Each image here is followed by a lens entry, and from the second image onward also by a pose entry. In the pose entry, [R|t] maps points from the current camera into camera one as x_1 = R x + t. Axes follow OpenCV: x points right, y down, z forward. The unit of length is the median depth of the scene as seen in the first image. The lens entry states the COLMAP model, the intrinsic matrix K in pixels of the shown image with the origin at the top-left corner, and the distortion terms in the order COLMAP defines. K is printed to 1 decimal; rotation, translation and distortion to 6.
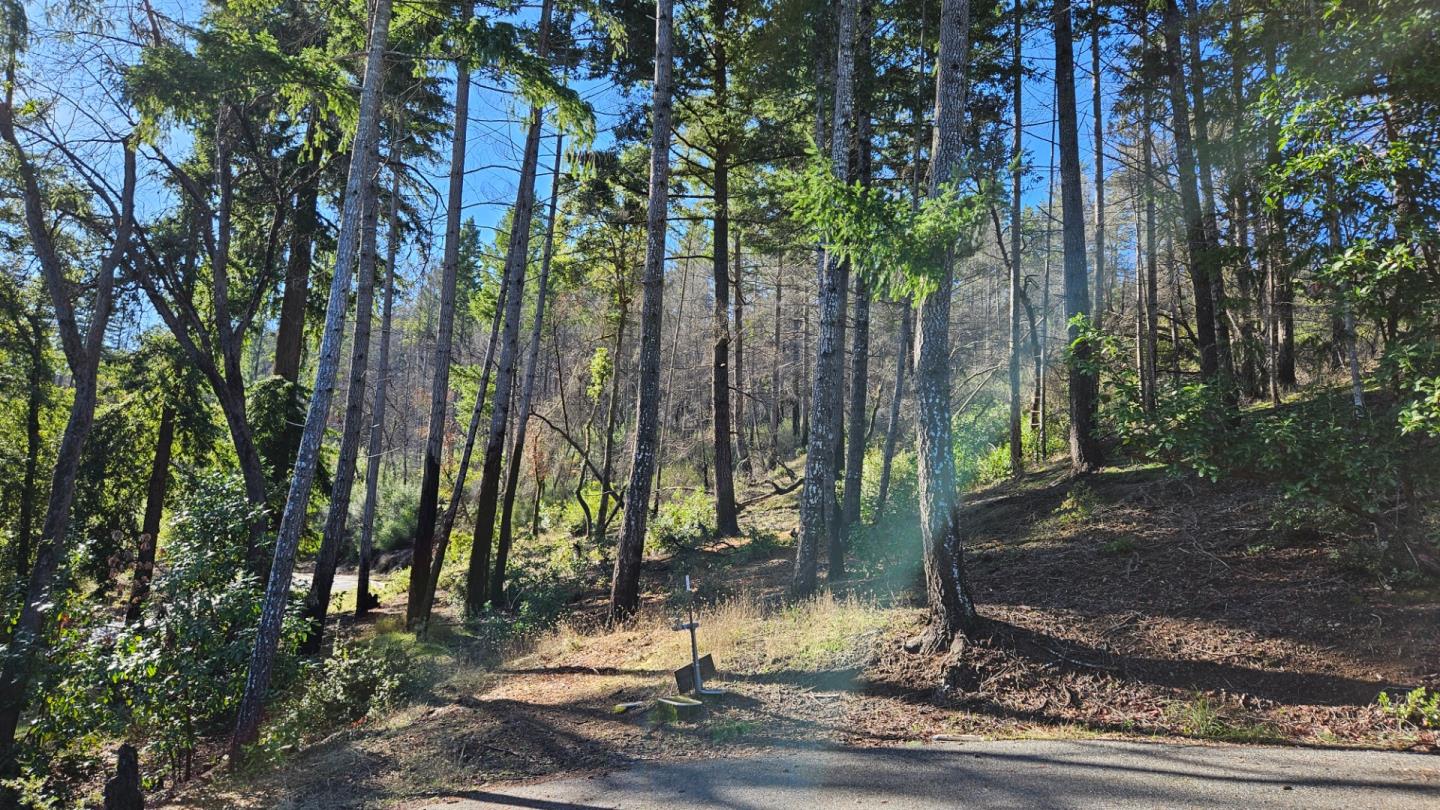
lens RADIAL K [[947.8, 0, 720.0], [0, 947.8, 405.0], [0, 0, 1]] dist [0.056174, -0.052079]
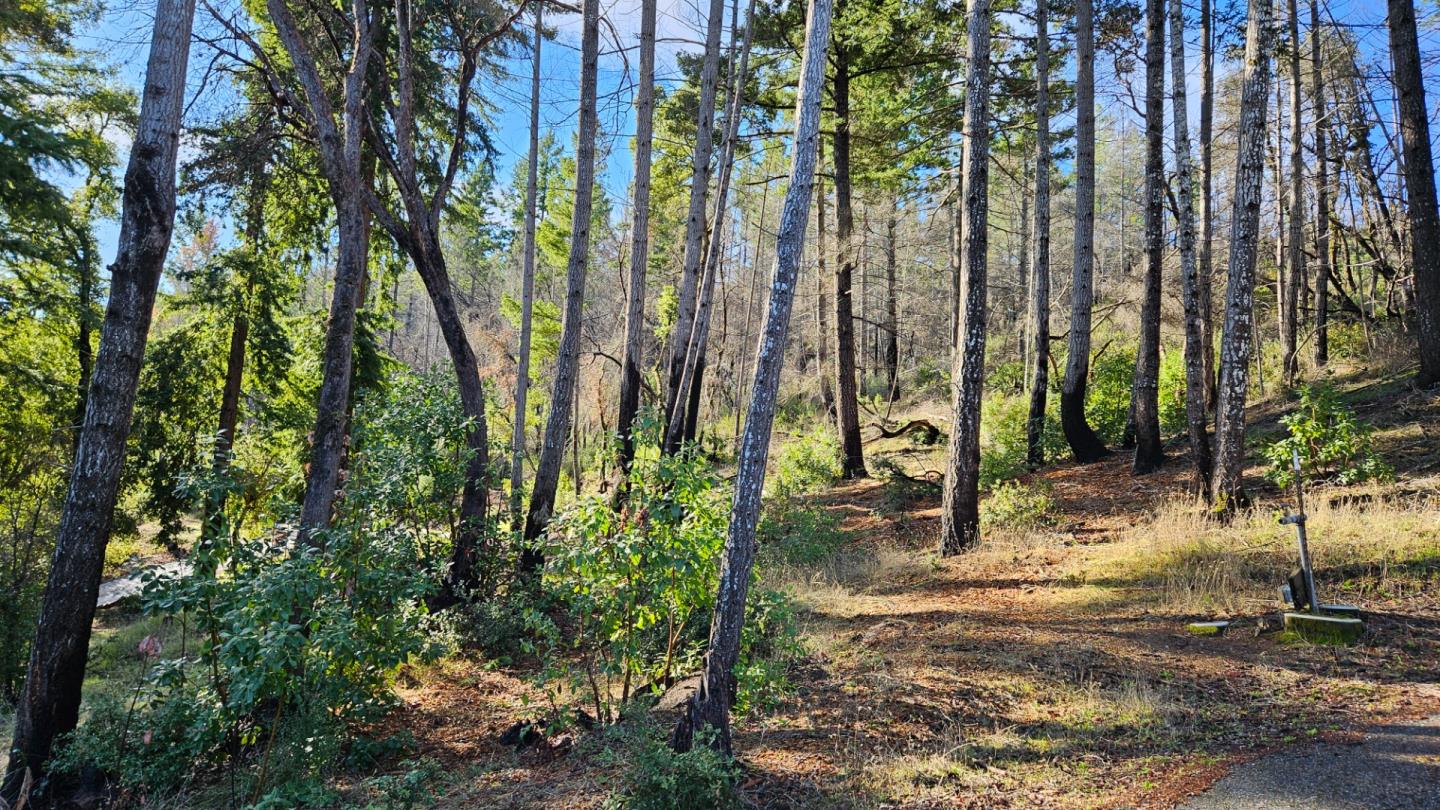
lens RADIAL K [[931.8, 0, 720.0], [0, 931.8, 405.0], [0, 0, 1]] dist [0.022429, -0.040413]
pose [[0.998840, 0.008088, 0.047478, -0.163396], [-0.009474, 0.999533, 0.029038, 0.041797], [-0.047221, -0.029454, 0.998450, 0.104488]]
